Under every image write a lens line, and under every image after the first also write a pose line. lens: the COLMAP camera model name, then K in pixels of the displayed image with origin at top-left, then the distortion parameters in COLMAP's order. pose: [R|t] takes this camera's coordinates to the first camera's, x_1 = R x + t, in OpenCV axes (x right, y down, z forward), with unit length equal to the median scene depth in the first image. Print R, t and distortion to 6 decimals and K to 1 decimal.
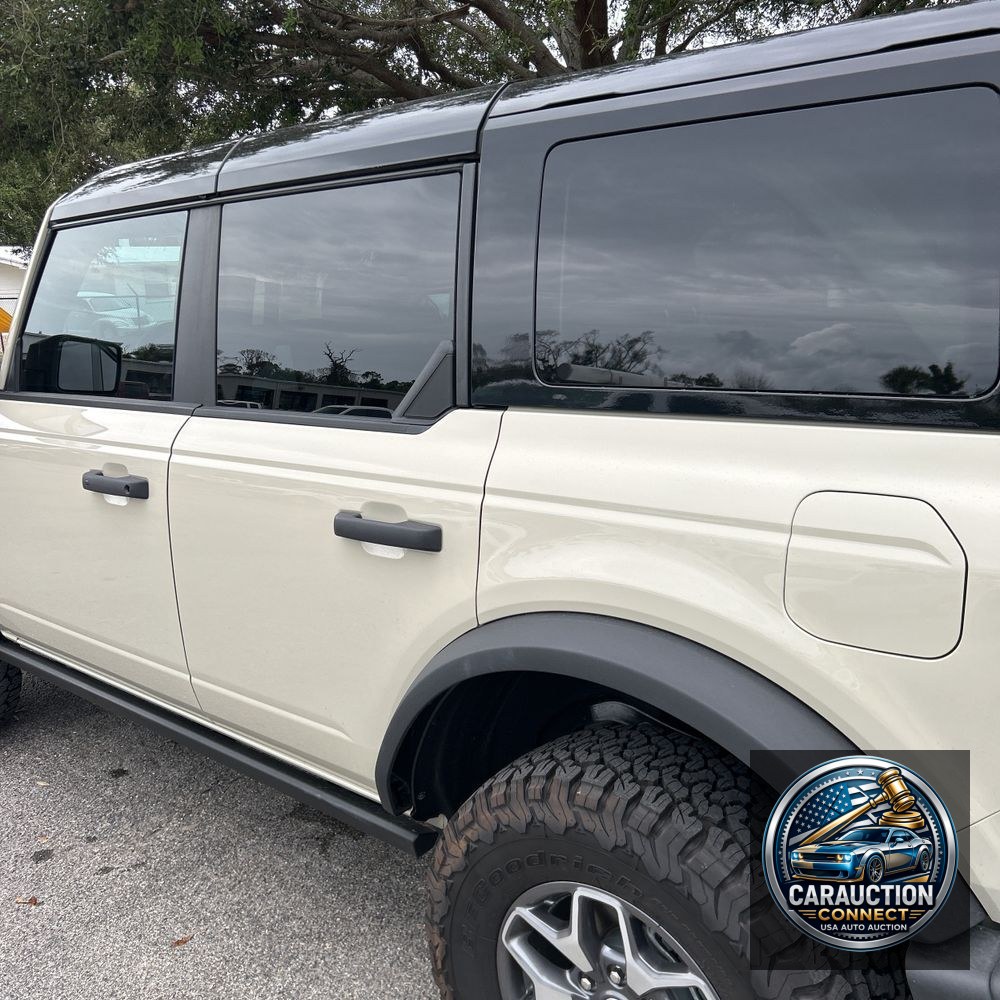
lens RADIAL K [[1008.3, 0, 500.3], [0, 1008.3, 504.6], [0, 0, 1]] dist [0.100624, -0.155382]
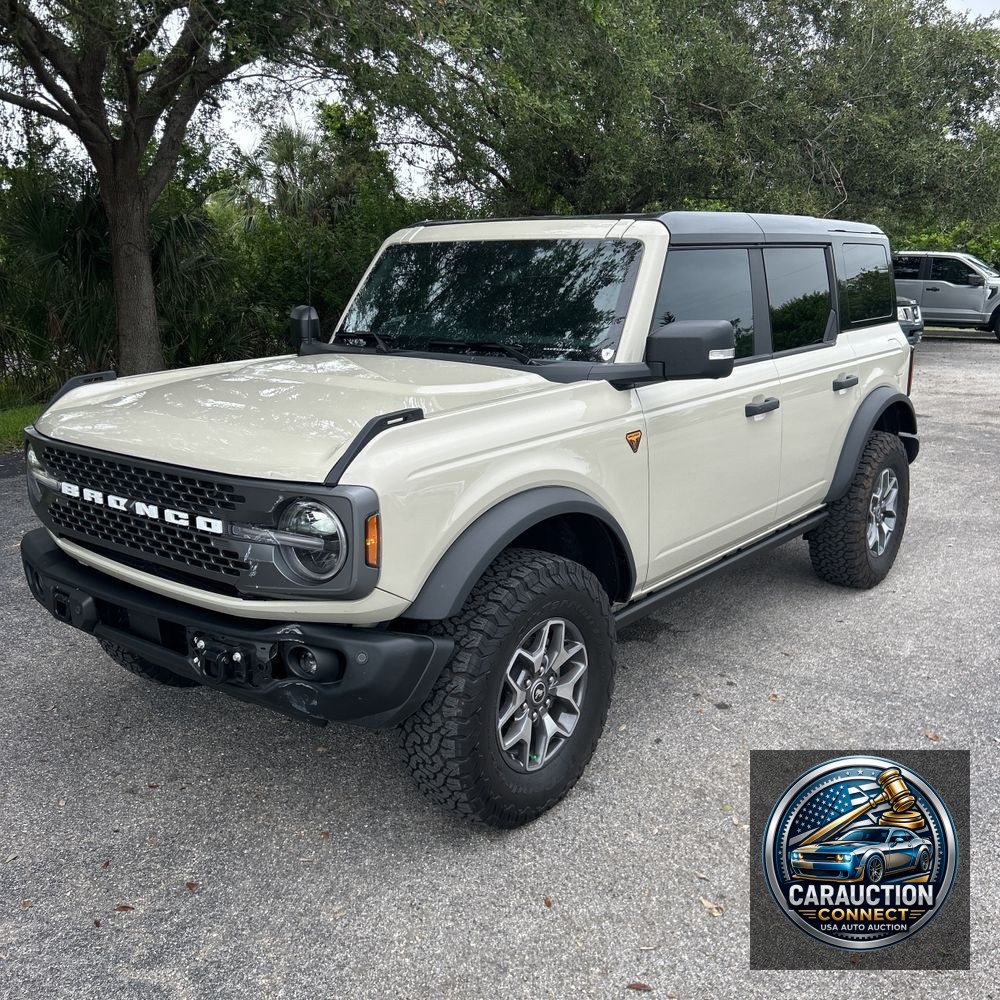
lens RADIAL K [[1008.3, 0, 500.3], [0, 1008.3, 504.6], [0, 0, 1]] dist [0.100624, -0.155382]
pose [[-0.043106, -0.186635, 0.981483, -2.747031], [0.233892, 0.953211, 0.191531, -0.390174], [-0.971307, 0.237817, 0.002564, 1.954970]]
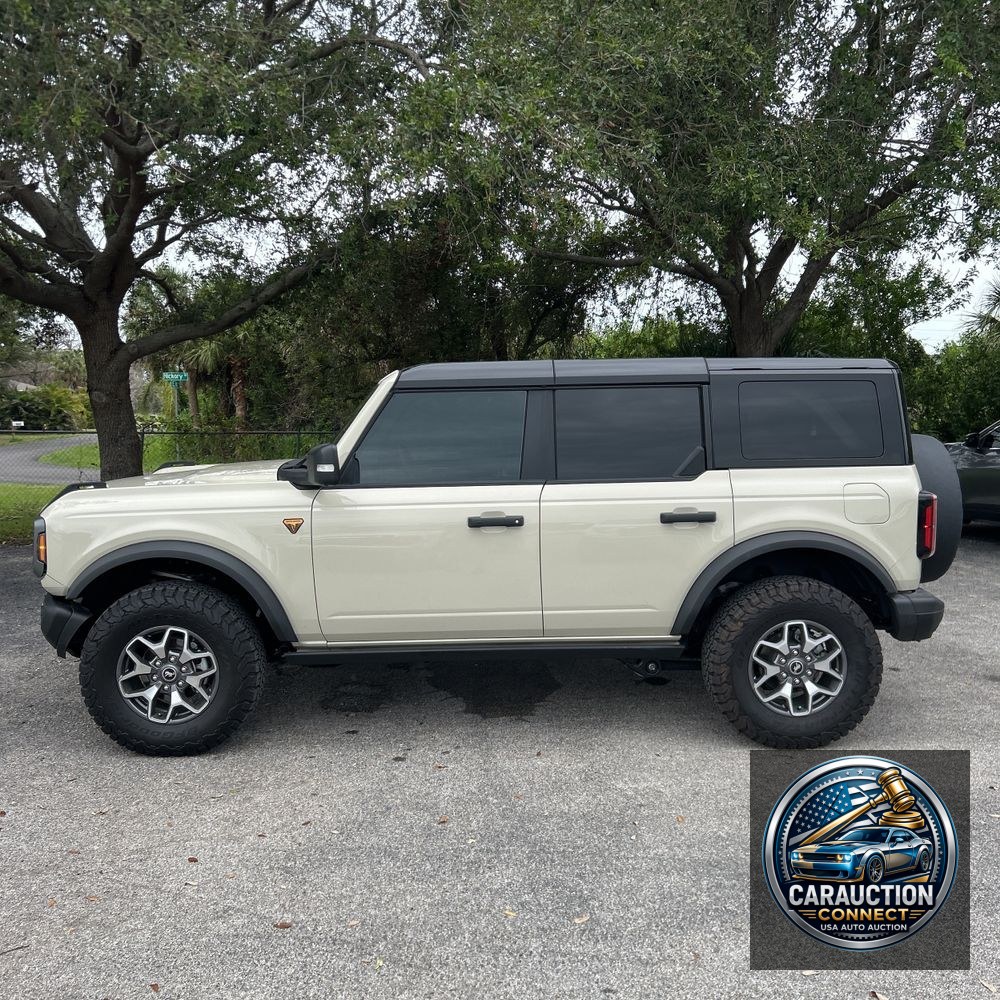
lens RADIAL K [[1008.3, 0, 500.3], [0, 1008.3, 504.6], [0, 0, 1]] dist [0.100624, -0.155382]
pose [[0.731870, -0.034284, 0.680582, -2.298515], [0.130246, 0.987359, -0.090324, 0.169608], [-0.668882, 0.154749, 0.727083, -0.601185]]
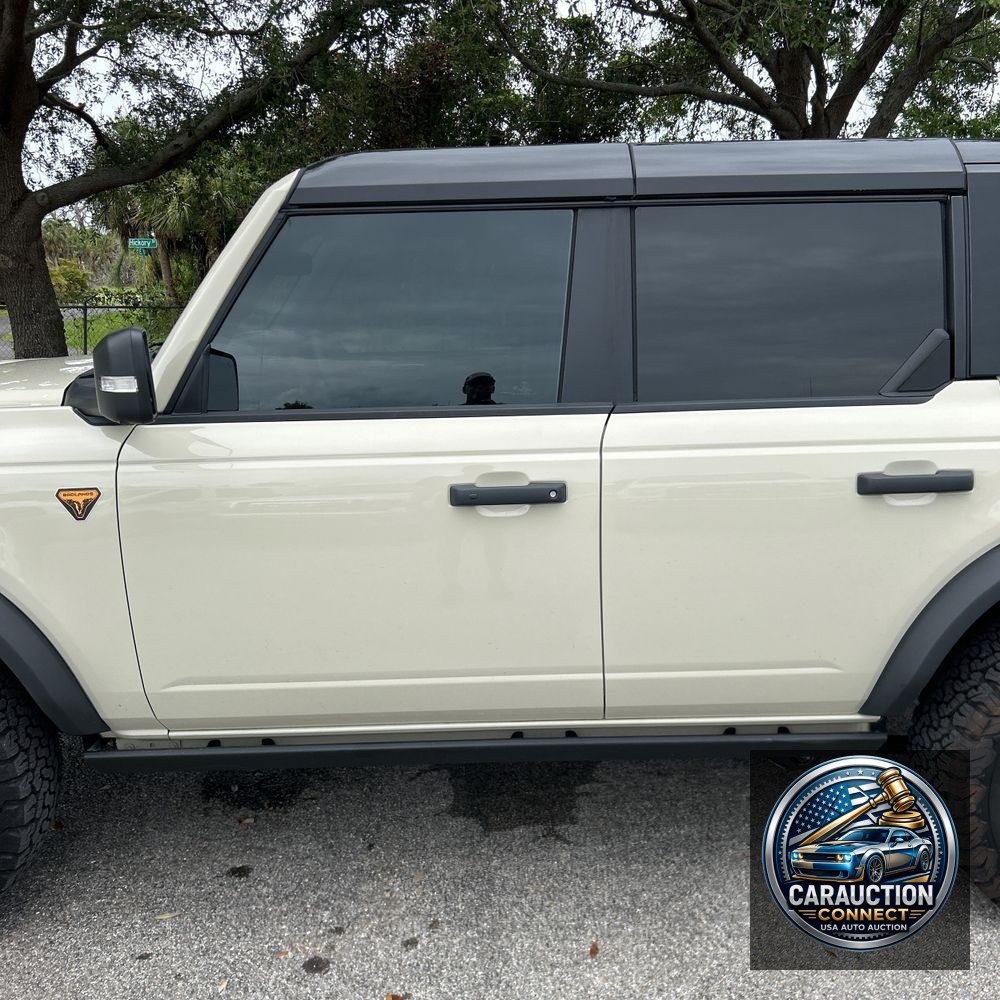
lens RADIAL K [[1014.7, 0, 497.8], [0, 1014.7, 503.5], [0, 0, 1]] dist [0.022968, -0.004244]
pose [[0.735803, -0.117497, 0.666925, -1.352437], [0.132225, 0.990805, 0.028676, -0.053052], [-0.664162, 0.067084, 0.744573, 0.416081]]
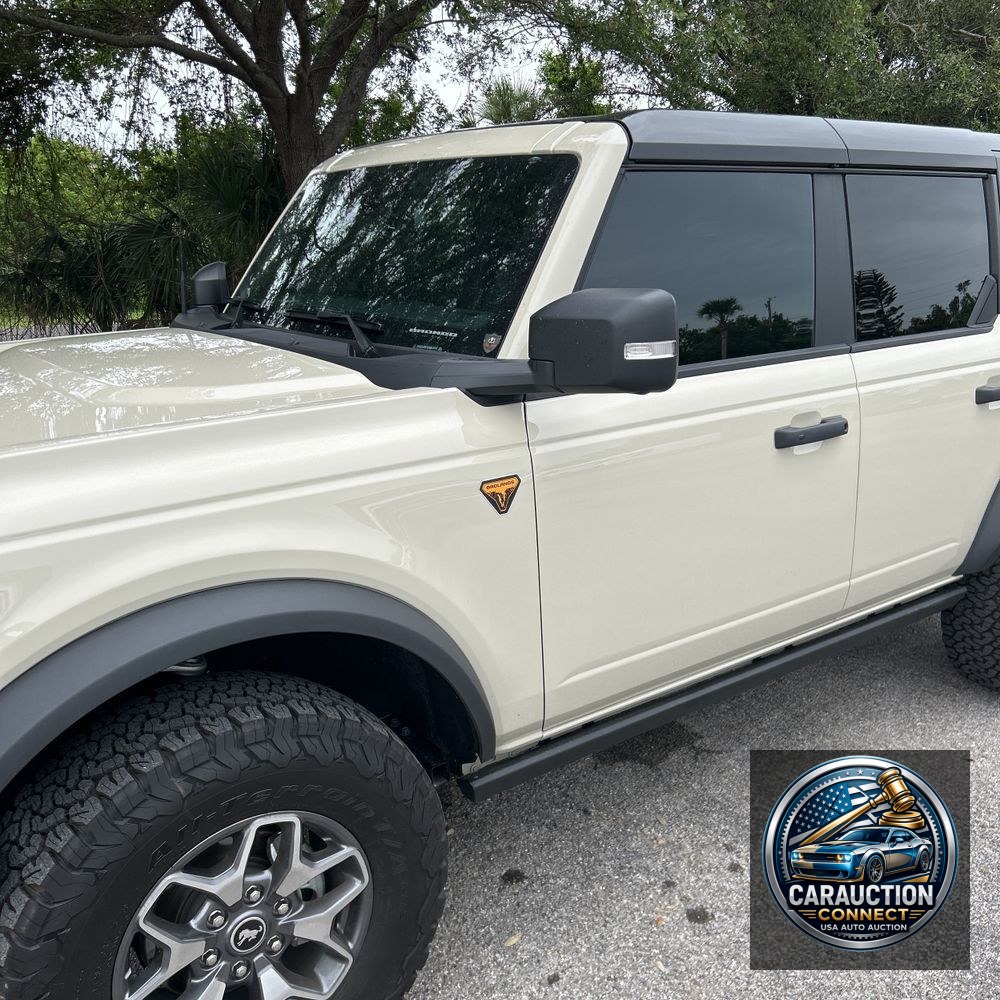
lens RADIAL K [[1018.0, 0, 500.0], [0, 1018.0, 500.0], [0, 0, 1]] dist [0.031644, -0.039409]
pose [[0.204335, -0.208938, 0.956343, -1.947725], [0.219687, 0.961823, 0.163197, -0.259330], [-0.953931, 0.176750, 0.242435, 1.426333]]
